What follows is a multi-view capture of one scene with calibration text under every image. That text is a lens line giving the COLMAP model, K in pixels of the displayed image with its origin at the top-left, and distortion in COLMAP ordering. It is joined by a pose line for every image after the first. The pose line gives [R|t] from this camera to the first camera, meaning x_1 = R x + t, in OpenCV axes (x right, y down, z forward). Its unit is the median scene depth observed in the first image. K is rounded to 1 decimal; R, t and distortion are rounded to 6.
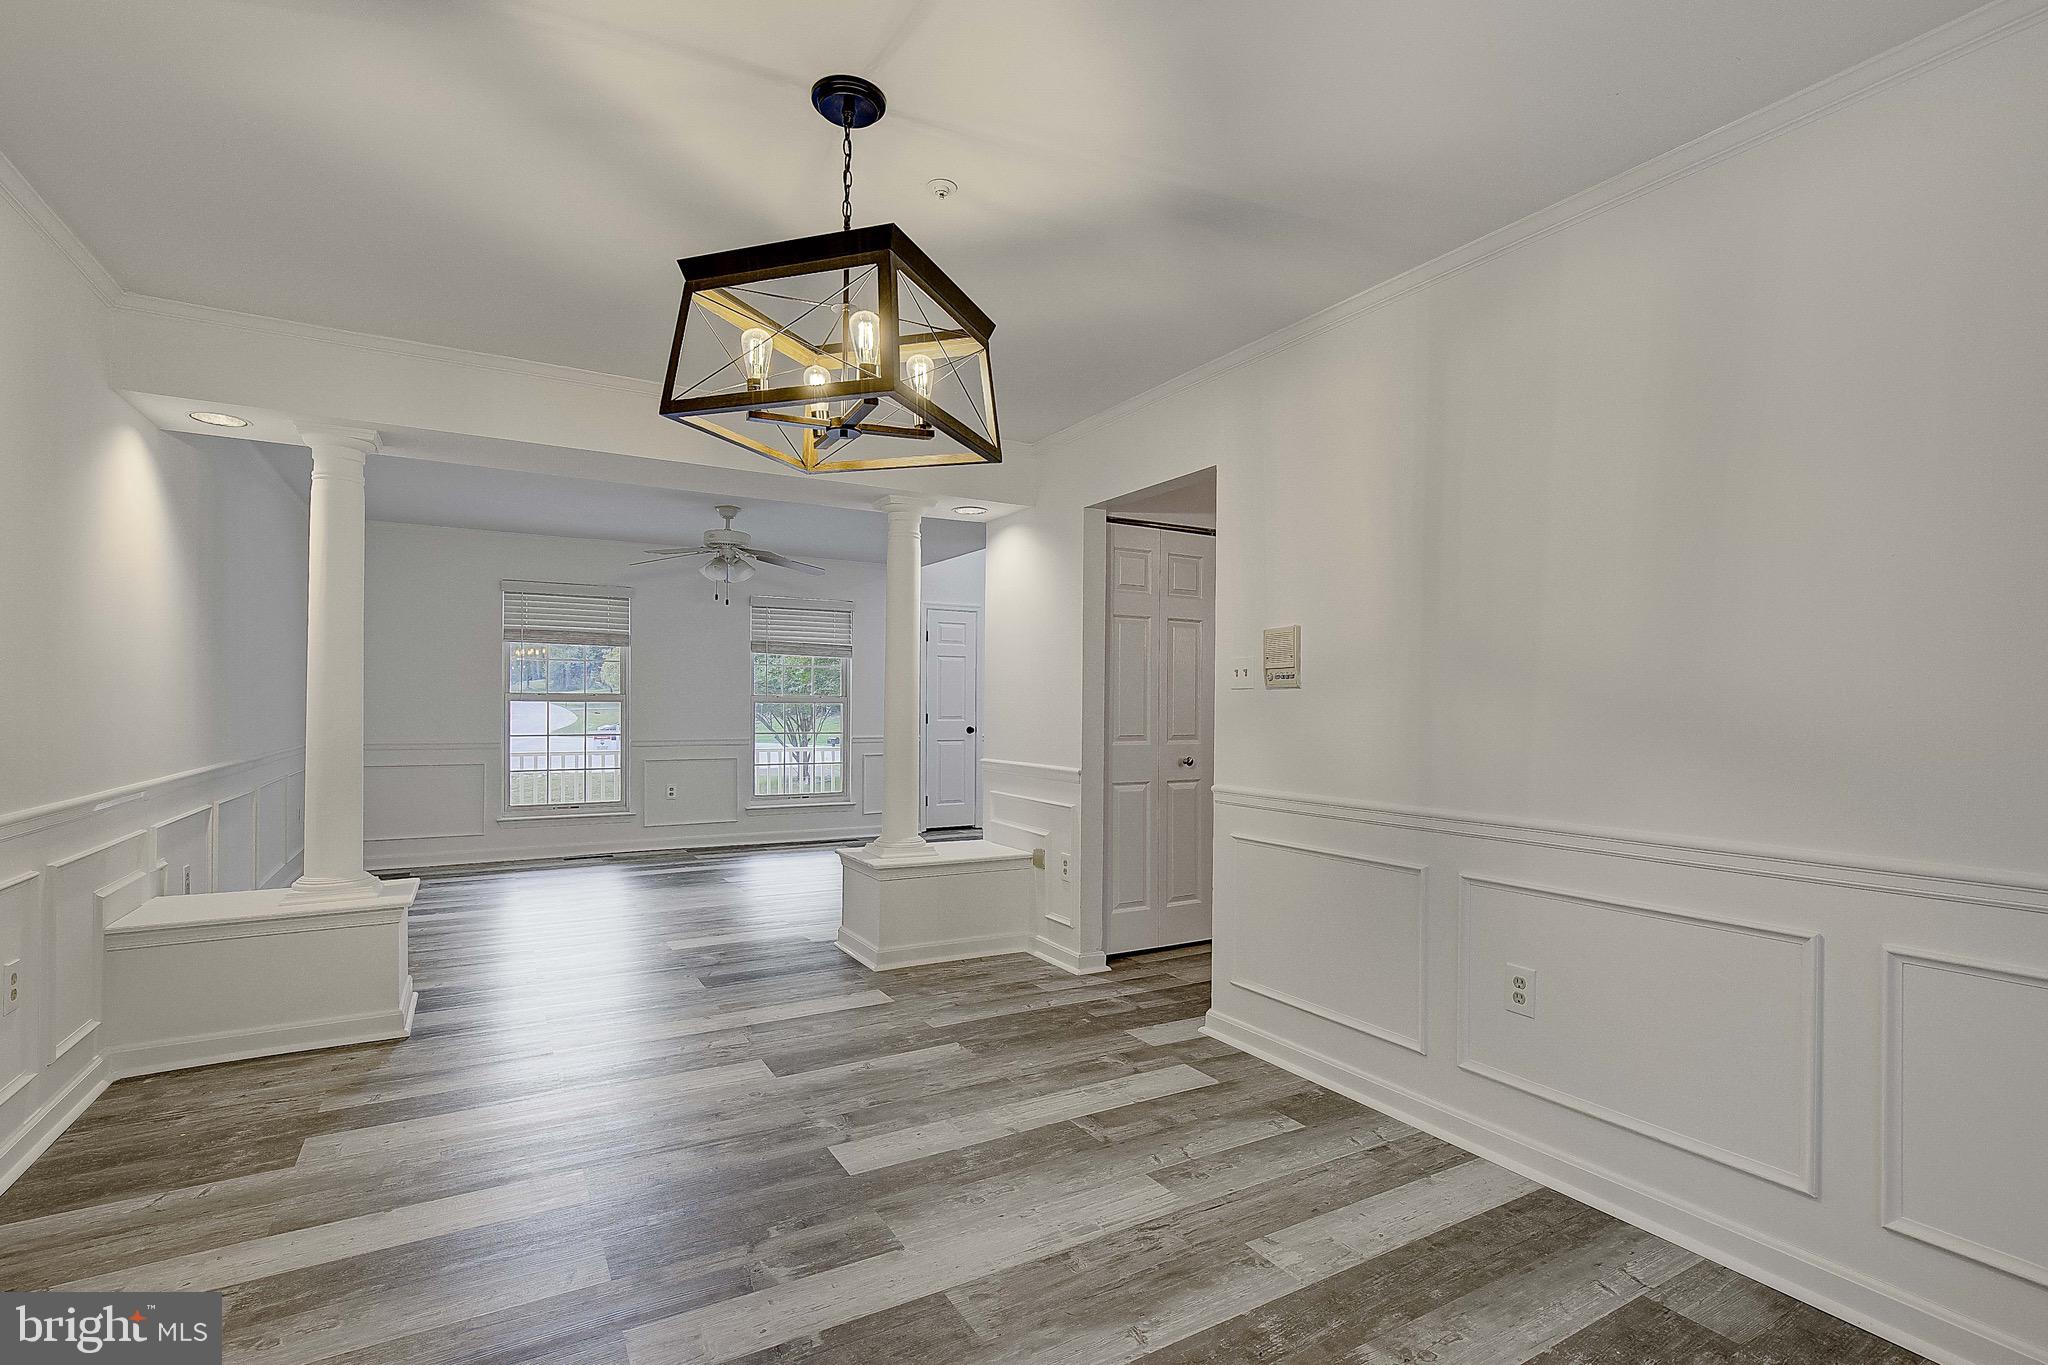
lens RADIAL K [[961.7, 0, 1025.2], [0, 961.7, 700.7], [0, 0, 1]] dist [-0.005904, 0.004415]
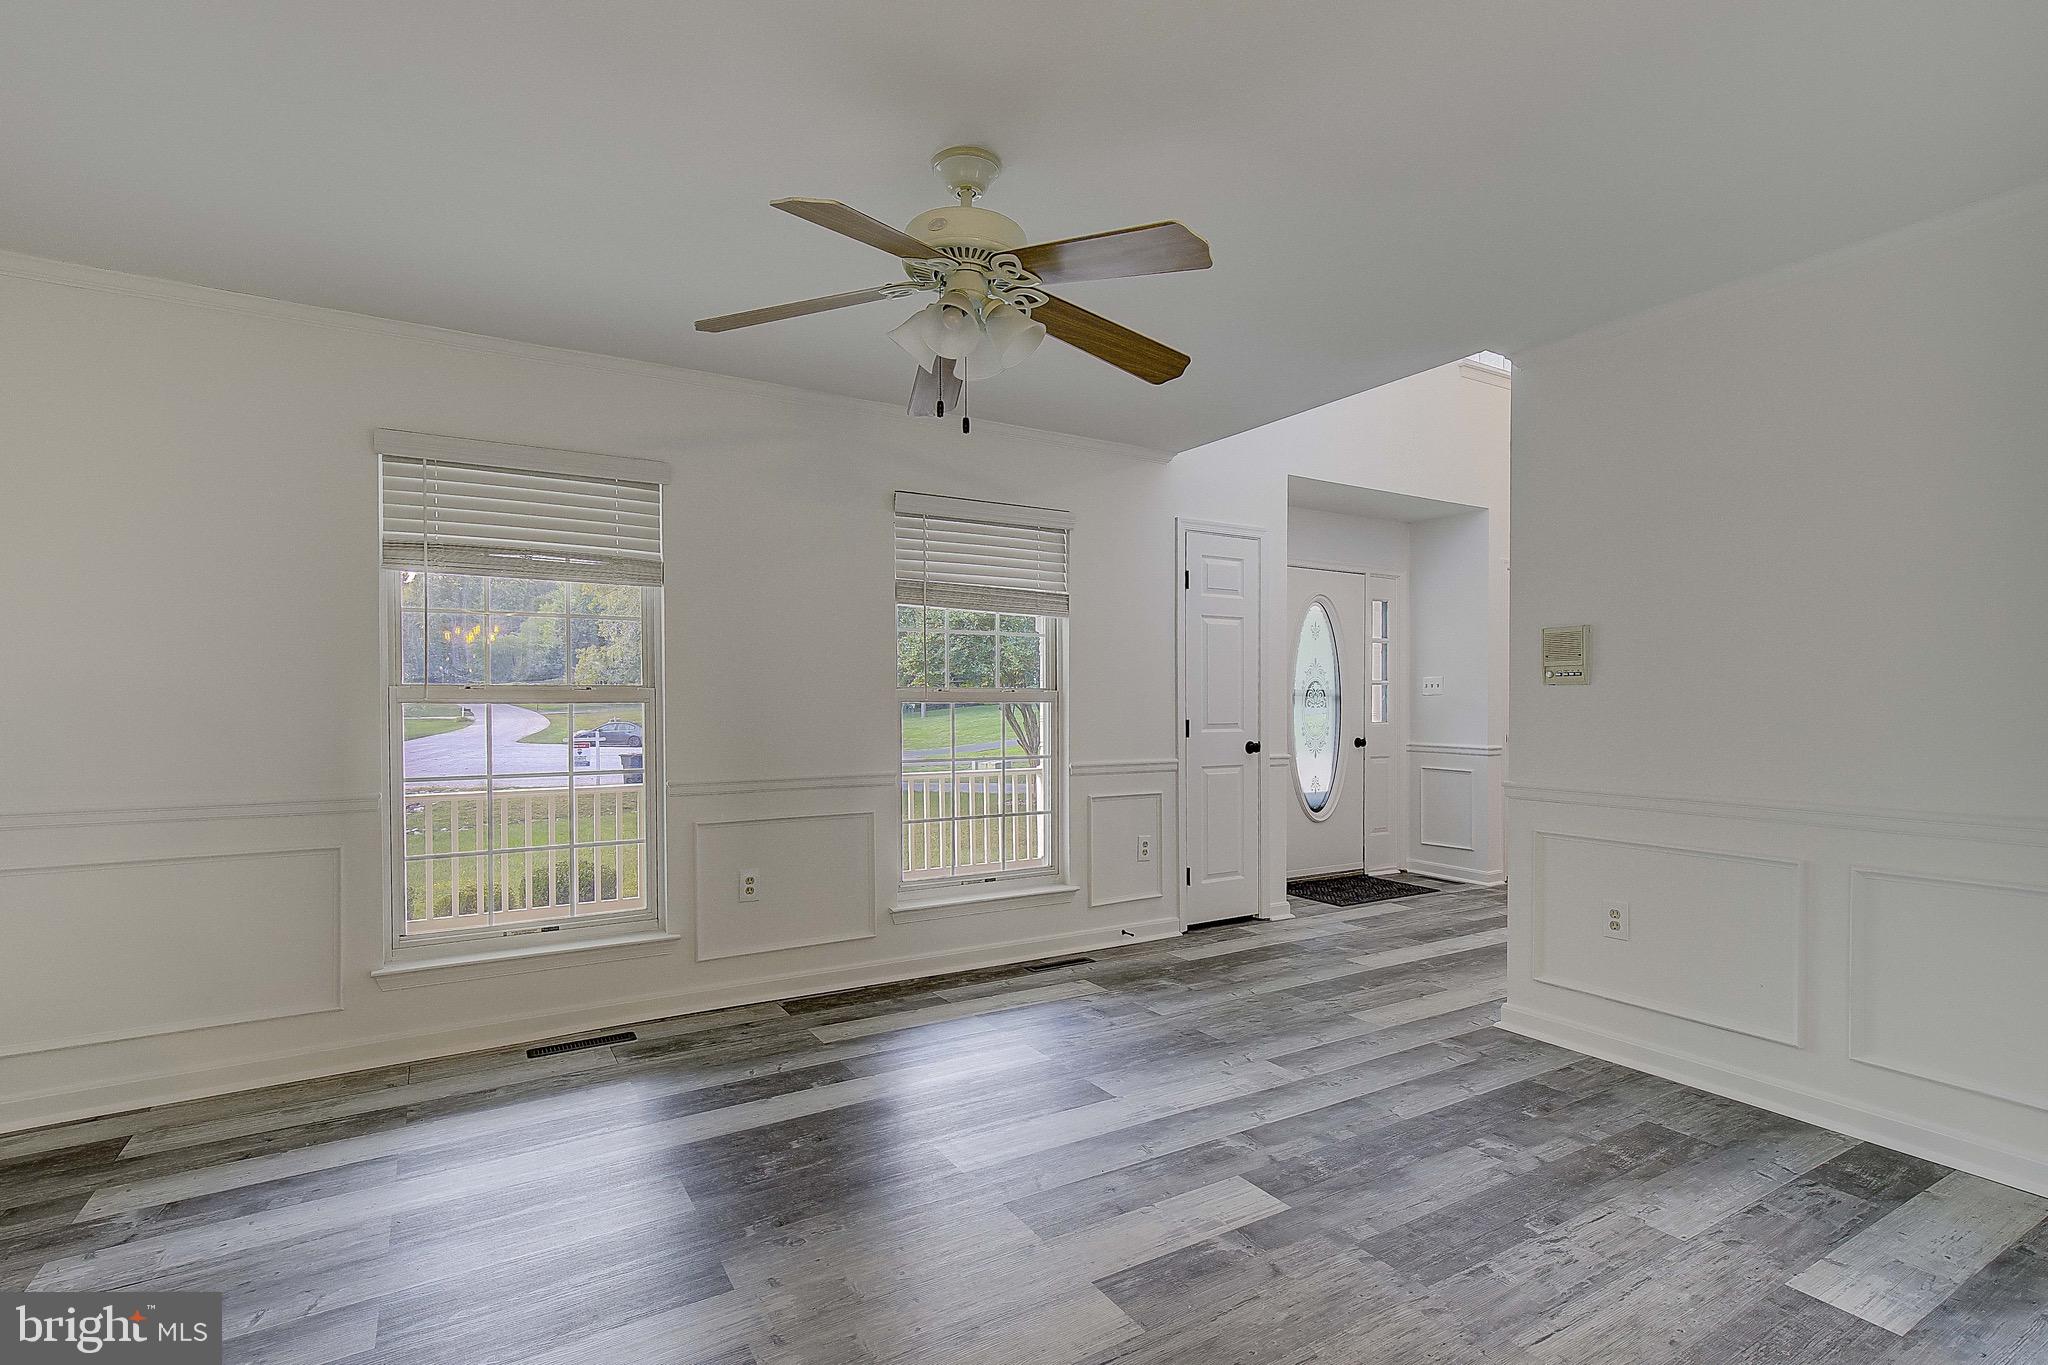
lens RADIAL K [[961.7, 0, 1025.6], [0, 961.7, 724.2], [0, 0, 1]] dist [-0.005904, 0.004415]
pose [[0.999706, -0.005066, 0.023731, -0.586644], [0.004360, 0.999549, 0.029717, -0.001956], [-0.023871, -0.029605, 0.999277, 1.250567]]
